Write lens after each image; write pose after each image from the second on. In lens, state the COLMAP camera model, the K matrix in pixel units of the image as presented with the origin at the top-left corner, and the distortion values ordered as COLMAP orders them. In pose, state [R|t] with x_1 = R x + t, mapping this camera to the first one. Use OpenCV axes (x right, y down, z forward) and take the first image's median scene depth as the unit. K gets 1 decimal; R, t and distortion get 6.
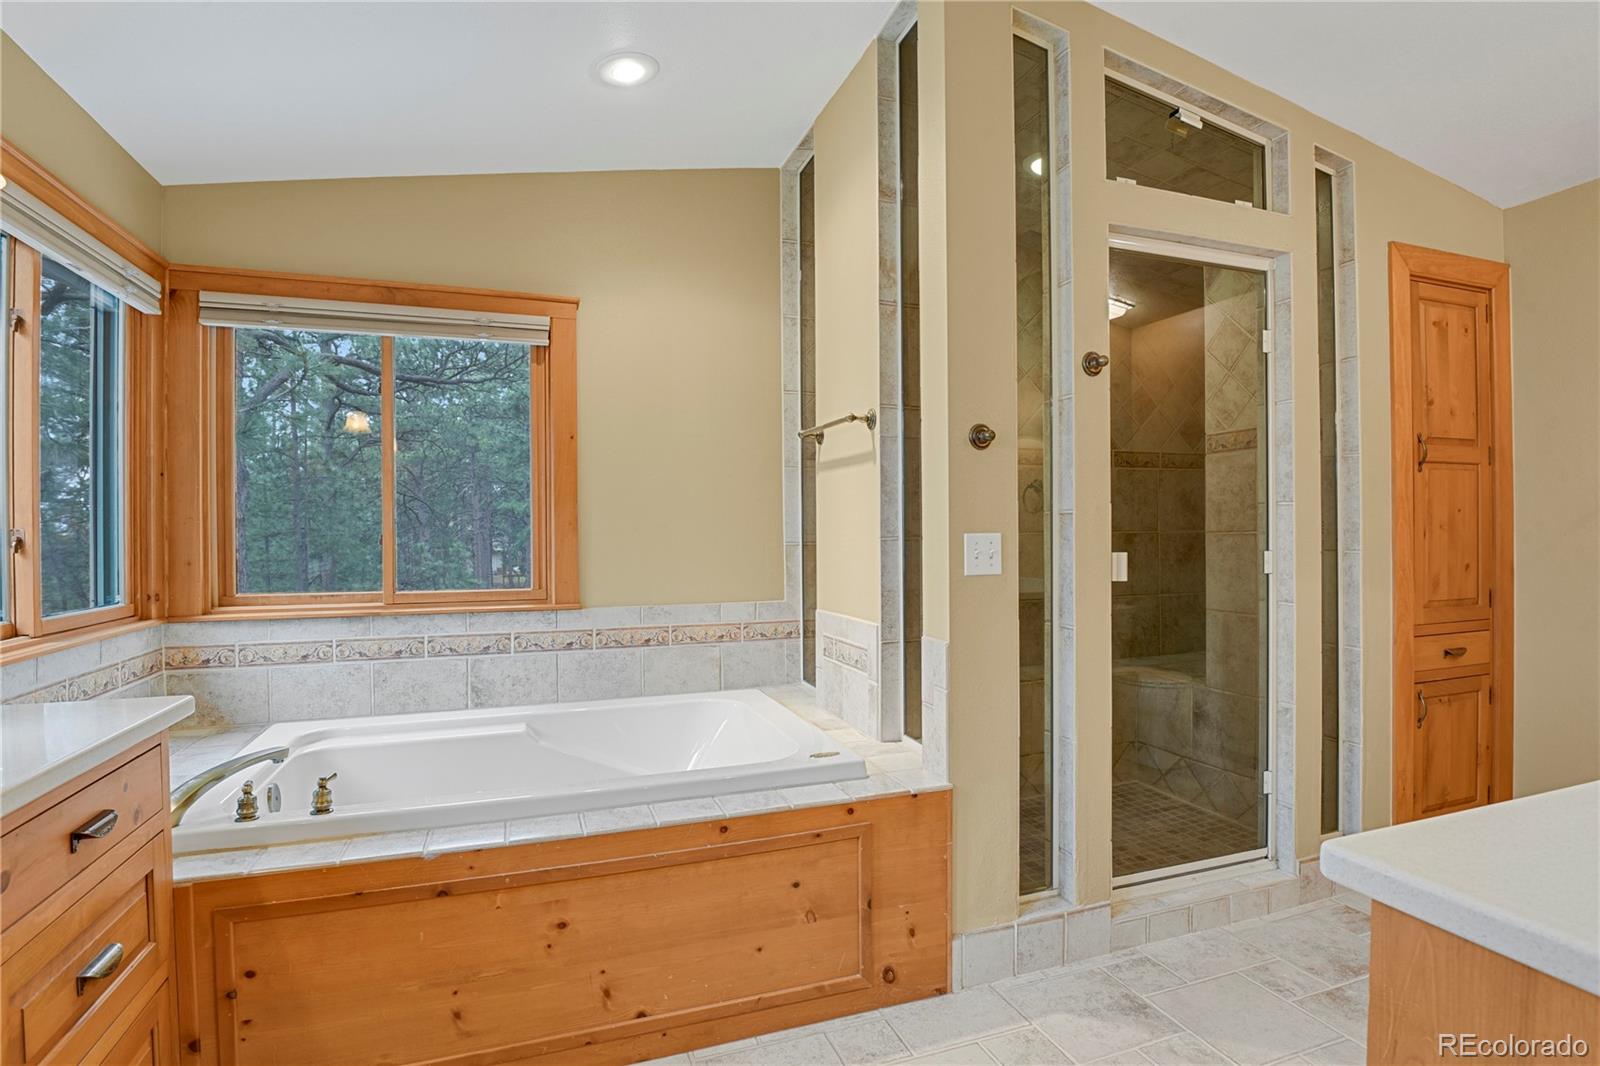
lens RADIAL K [[802.7, 0, 809.8], [0, 802.7, 534.4], [0, 0, 1]] dist [-0.002455, -0.009333]
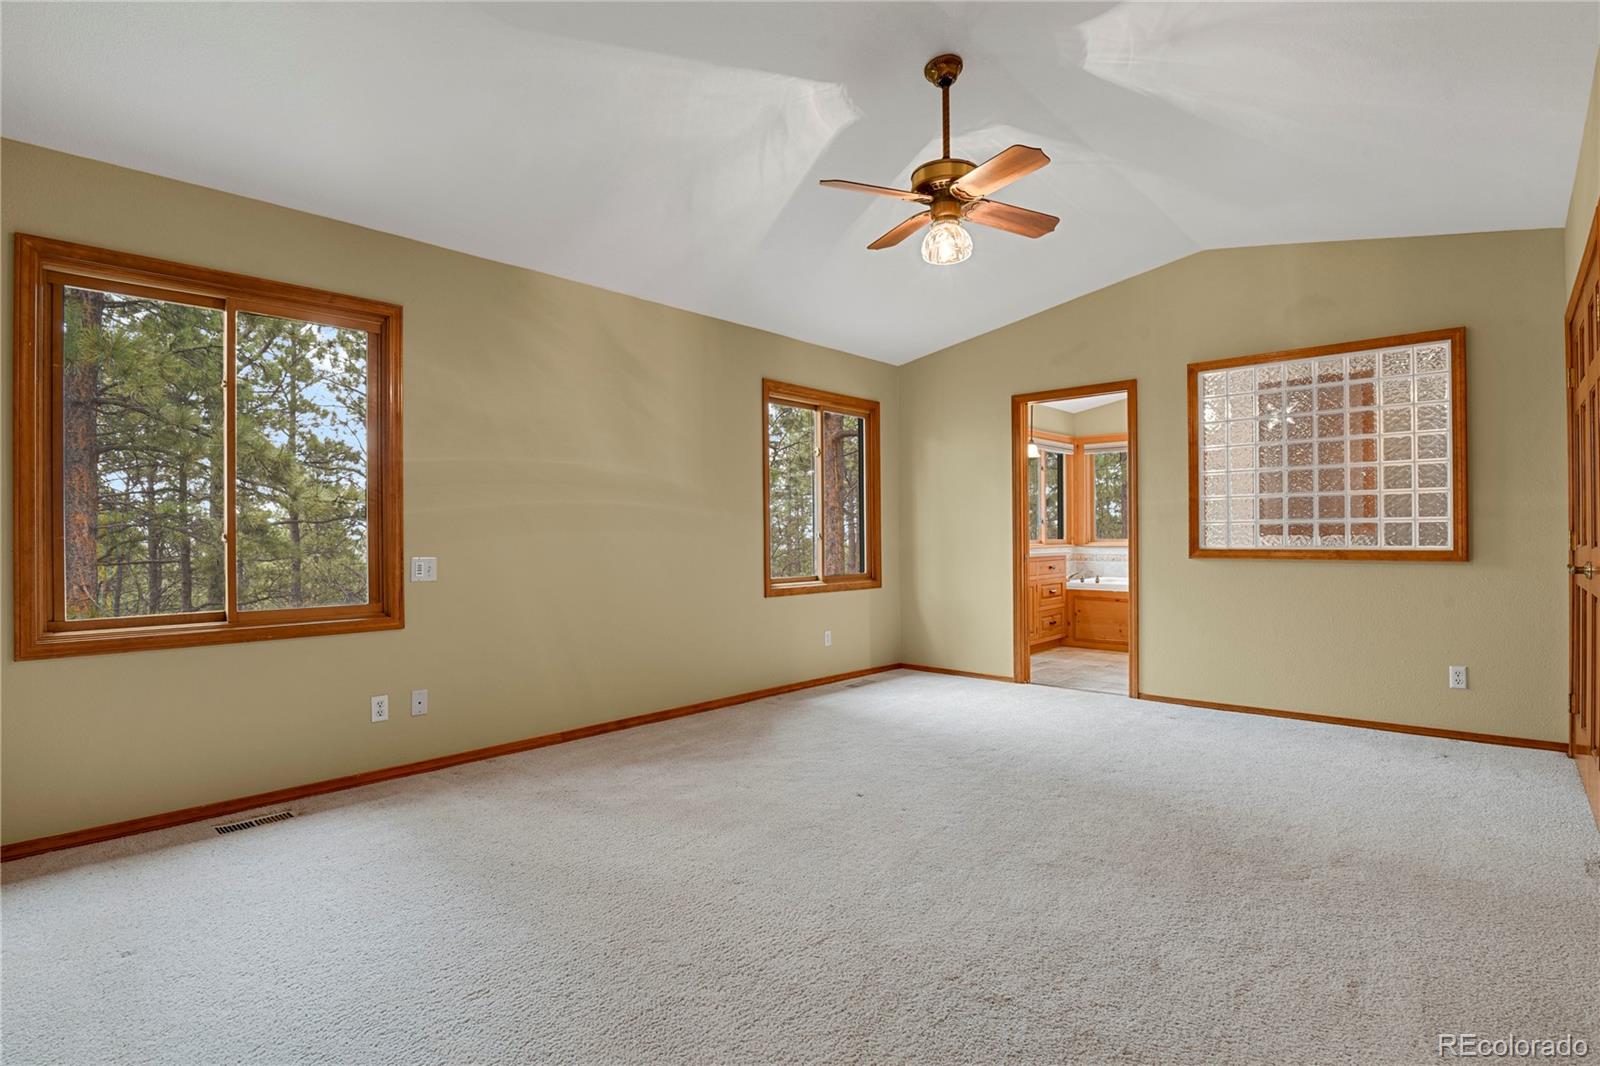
lens RADIAL K [[802.7, 0, 809.8], [0, 802.7, 534.4], [0, 0, 1]] dist [-0.002455, -0.009333]
pose [[0.488407, 0.001722, -0.872614, 1.558120], [-0.000099, 0.999998, 0.001918, 0.054973], [0.872616, -0.000851, 0.488406, -1.587803]]
